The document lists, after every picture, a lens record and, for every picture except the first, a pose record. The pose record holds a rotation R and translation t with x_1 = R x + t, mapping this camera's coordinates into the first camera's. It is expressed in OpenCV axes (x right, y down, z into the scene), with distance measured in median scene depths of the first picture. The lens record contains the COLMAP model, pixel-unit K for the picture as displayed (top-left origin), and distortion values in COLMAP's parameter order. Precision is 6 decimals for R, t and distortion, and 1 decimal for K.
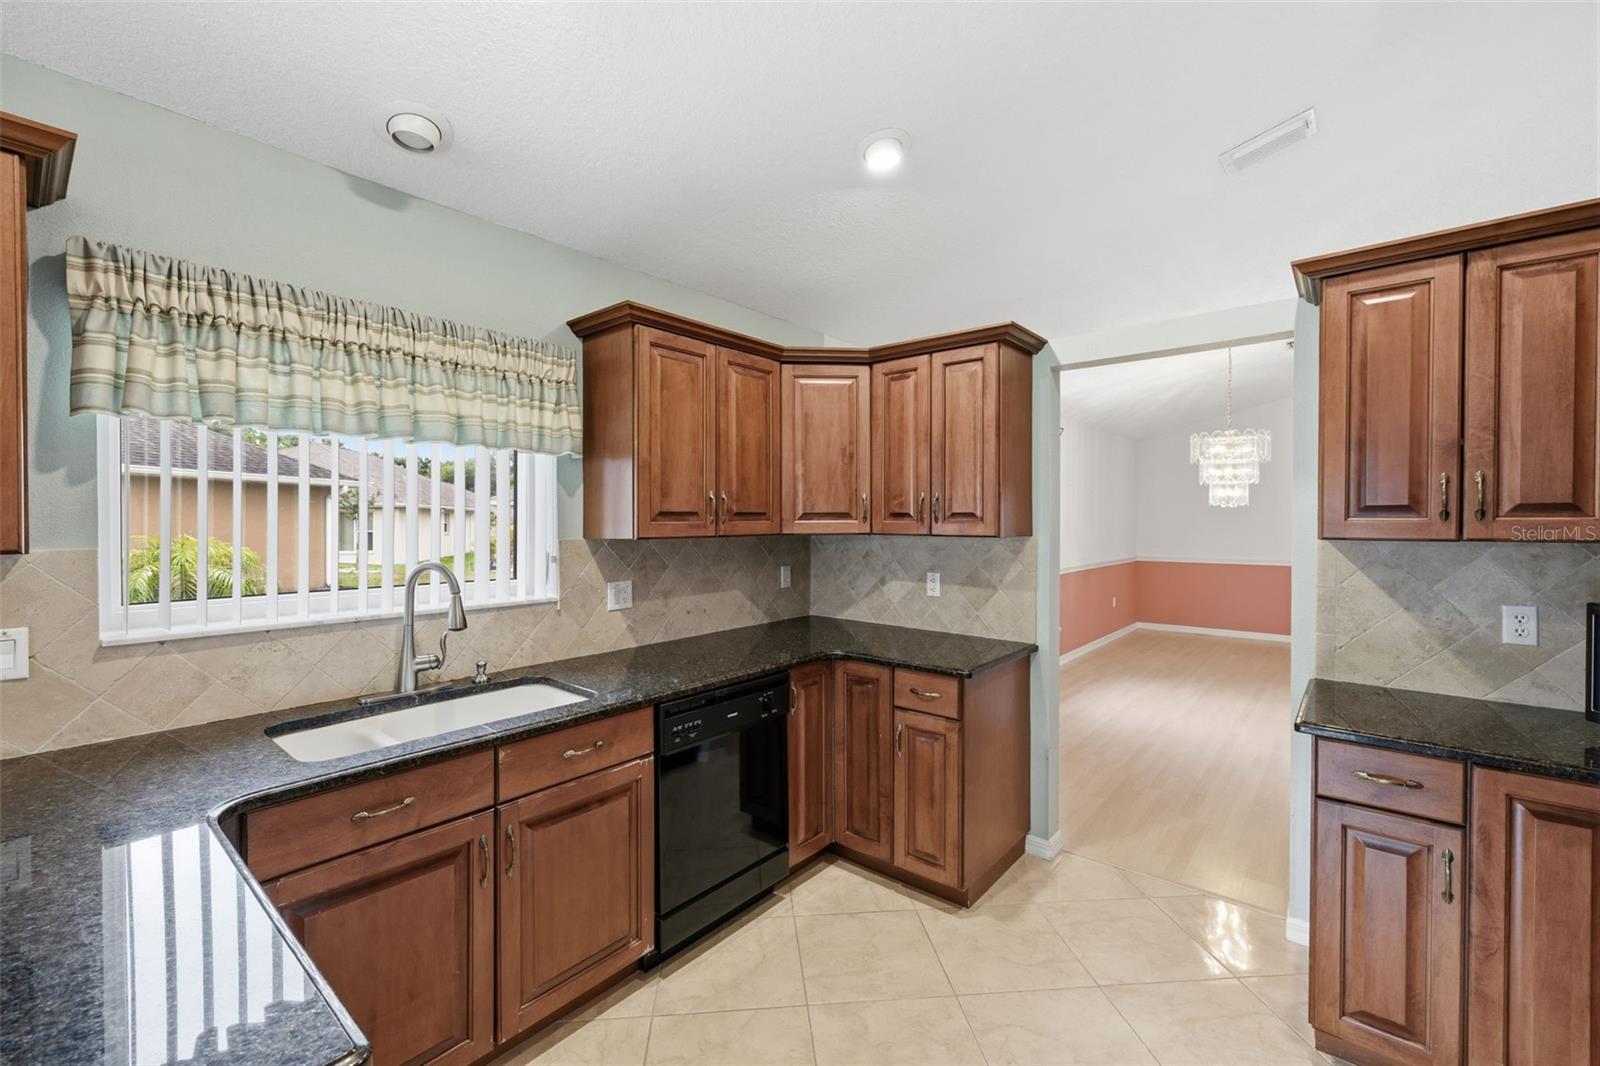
lens RADIAL K [[677.5, 0, 803.2], [0, 677.5, 524.4], [0, 0, 1]] dist [0.015969, -0.000463]
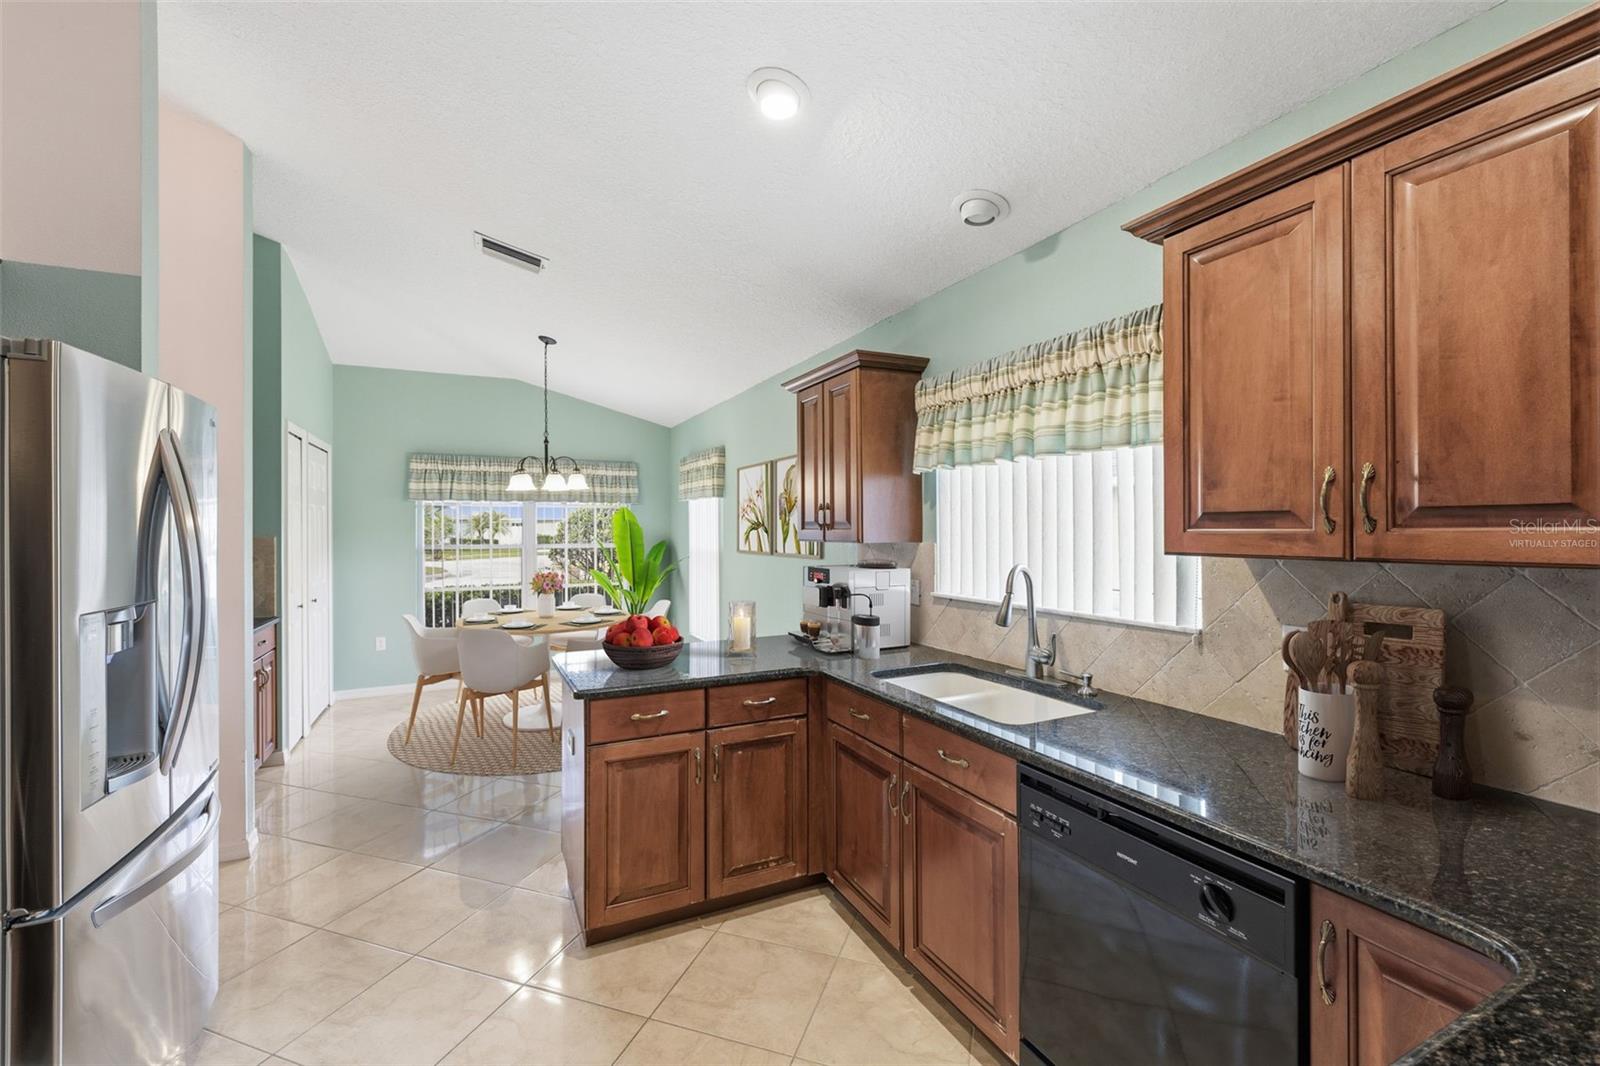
lens RADIAL K [[677.5, 0, 803.2], [0, 677.5, 524.4], [0, 0, 1]] dist [0.015969, -0.000463]
pose [[-0.402261, -0.004547, -0.915514, 0.907299], [-0.003960, 0.999987, -0.003226, -0.006770], [0.915516, 0.002328, -0.402274, 1.616748]]
